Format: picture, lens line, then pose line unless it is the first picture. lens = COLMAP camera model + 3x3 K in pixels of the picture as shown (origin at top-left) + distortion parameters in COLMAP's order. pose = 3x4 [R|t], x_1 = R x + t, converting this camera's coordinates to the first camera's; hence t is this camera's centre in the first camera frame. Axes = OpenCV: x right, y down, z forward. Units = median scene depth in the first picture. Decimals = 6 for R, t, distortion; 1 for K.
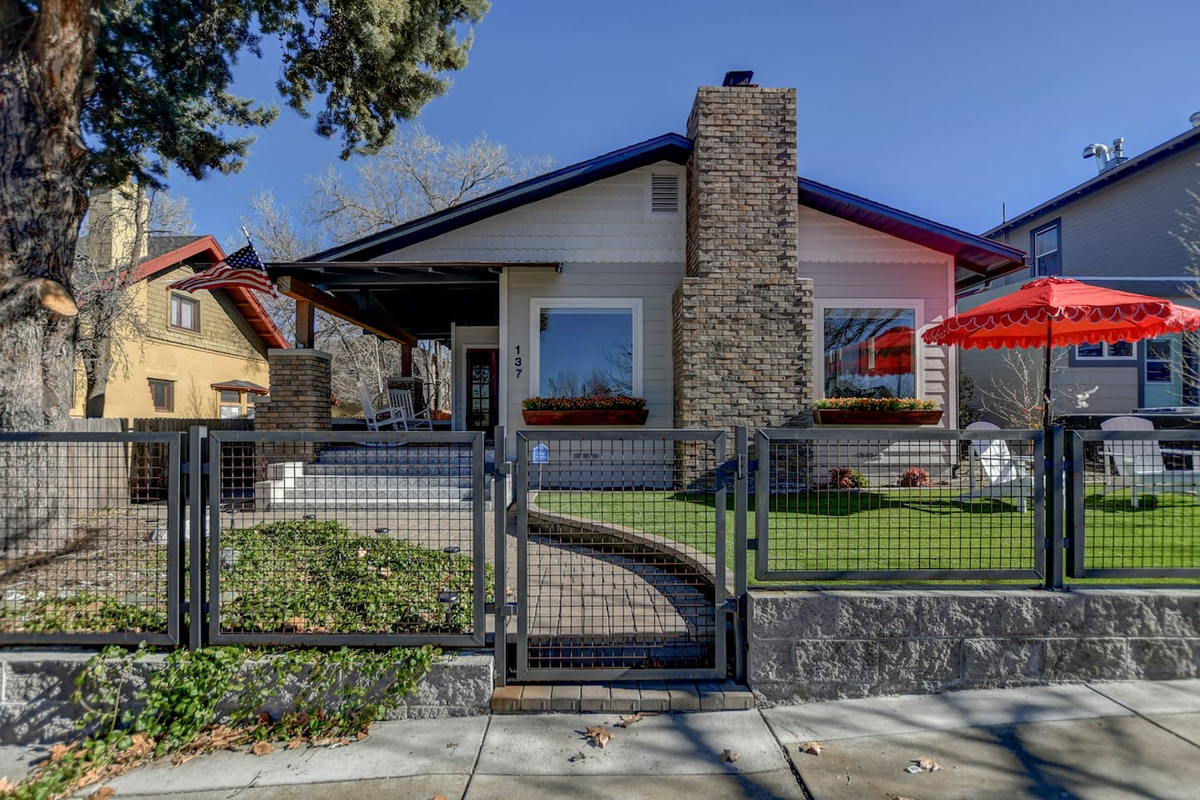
lens RADIAL K [[602.7, 0, 580.5], [0, 602.7, 424.1], [0, 0, 1]] dist [0.000741, 0.000215]
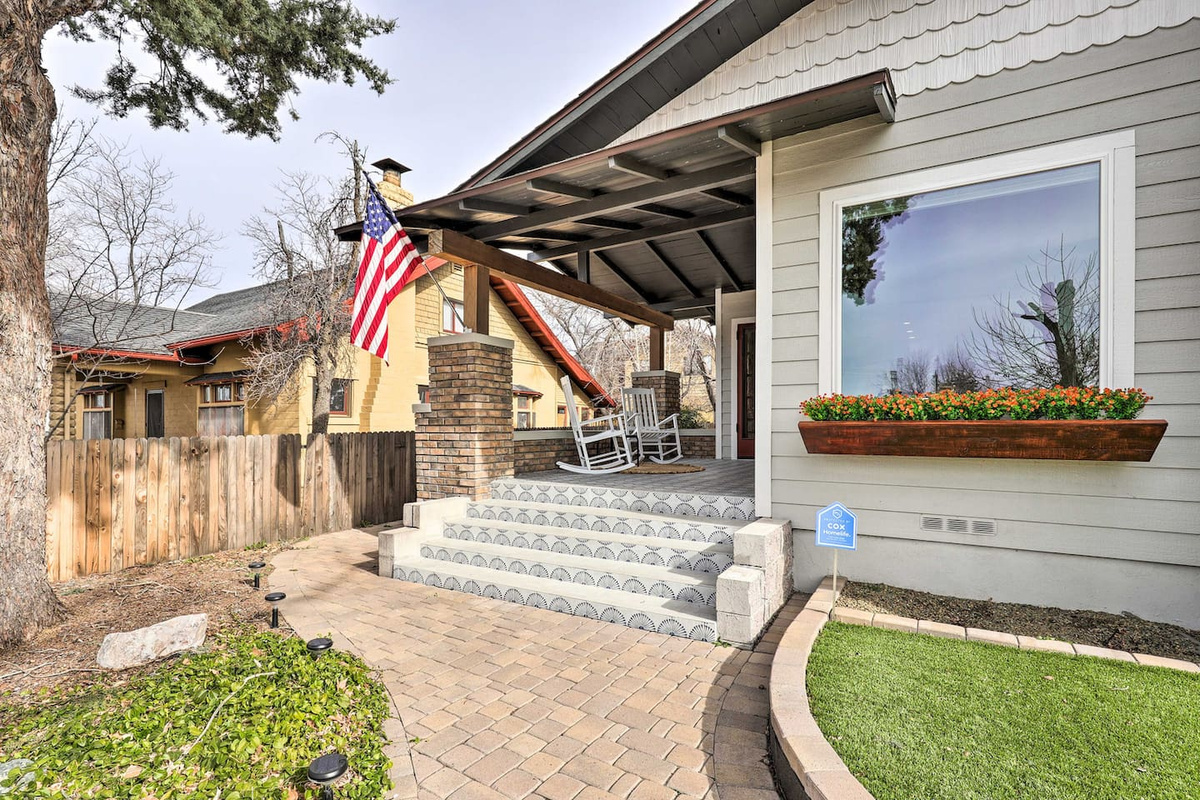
lens RADIAL K [[612.0, 0, 555.5], [0, 612.0, 419.6], [0, 0, 1]] dist [-0.016399, 0.000808]
pose [[0.850429, -0.007369, -0.526039, -0.000923], [0.004762, 0.999969, -0.006310, -0.014047], [0.526069, 0.002861, 0.850437, 0.296733]]
